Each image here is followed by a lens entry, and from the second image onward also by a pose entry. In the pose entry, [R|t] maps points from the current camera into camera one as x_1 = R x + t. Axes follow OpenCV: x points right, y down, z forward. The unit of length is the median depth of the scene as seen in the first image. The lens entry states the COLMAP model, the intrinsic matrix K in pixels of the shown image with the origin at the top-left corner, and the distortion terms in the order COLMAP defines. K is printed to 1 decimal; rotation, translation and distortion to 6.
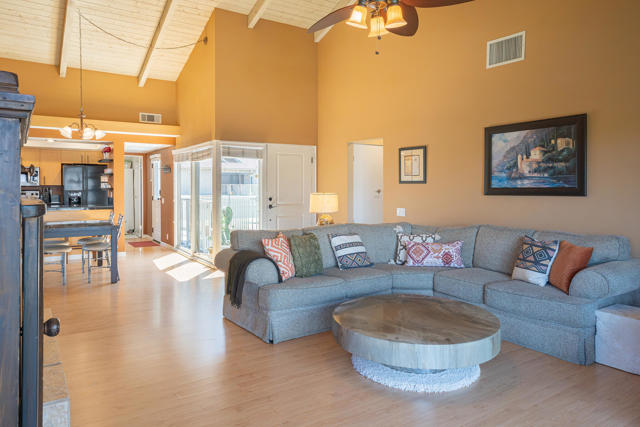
lens RADIAL K [[449.2, 0, 317.1], [0, 449.2, 186.1], [0, 0, 1]] dist [0.020389, 0.003677]
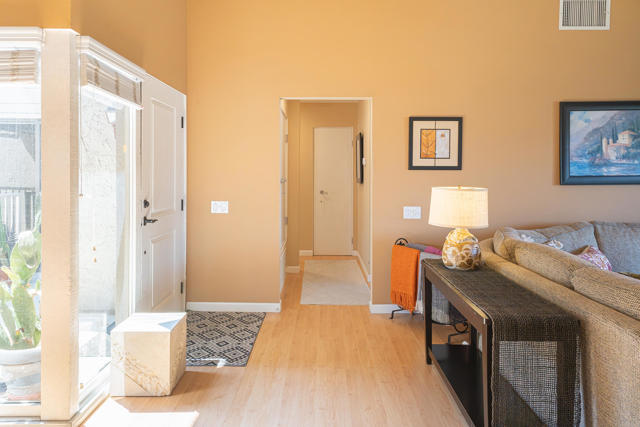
lens RADIAL K [[449.2, 0, 317.1], [0, 449.2, 179.2], [0, 0, 1]] dist [0.020389, 0.003677]
pose [[0.545190, -0.006367, 0.838288, -0.571163], [-0.000911, 0.999966, 0.008187, 0.003393], [-0.838312, -0.005227, 0.545166, 0.957549]]
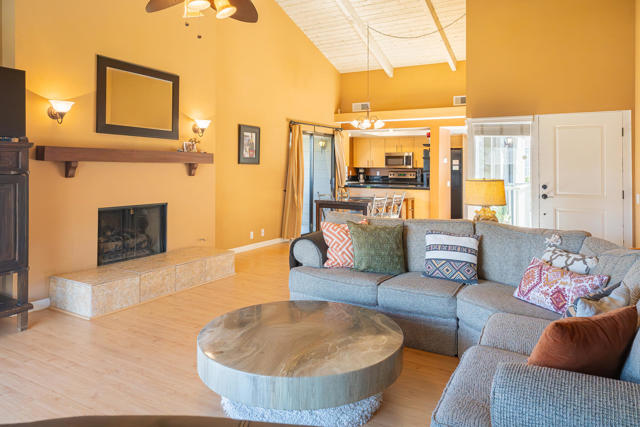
lens RADIAL K [[449.2, 0, 309.0], [0, 449.2, 164.0], [0, 0, 1]] dist [0.020389, 0.003677]
pose [[0.446323, -0.001465, -0.894871, 0.625836], [-0.008486, 0.999947, -0.005870, -0.003360], [0.894832, 0.010214, 0.446286, 0.440616]]
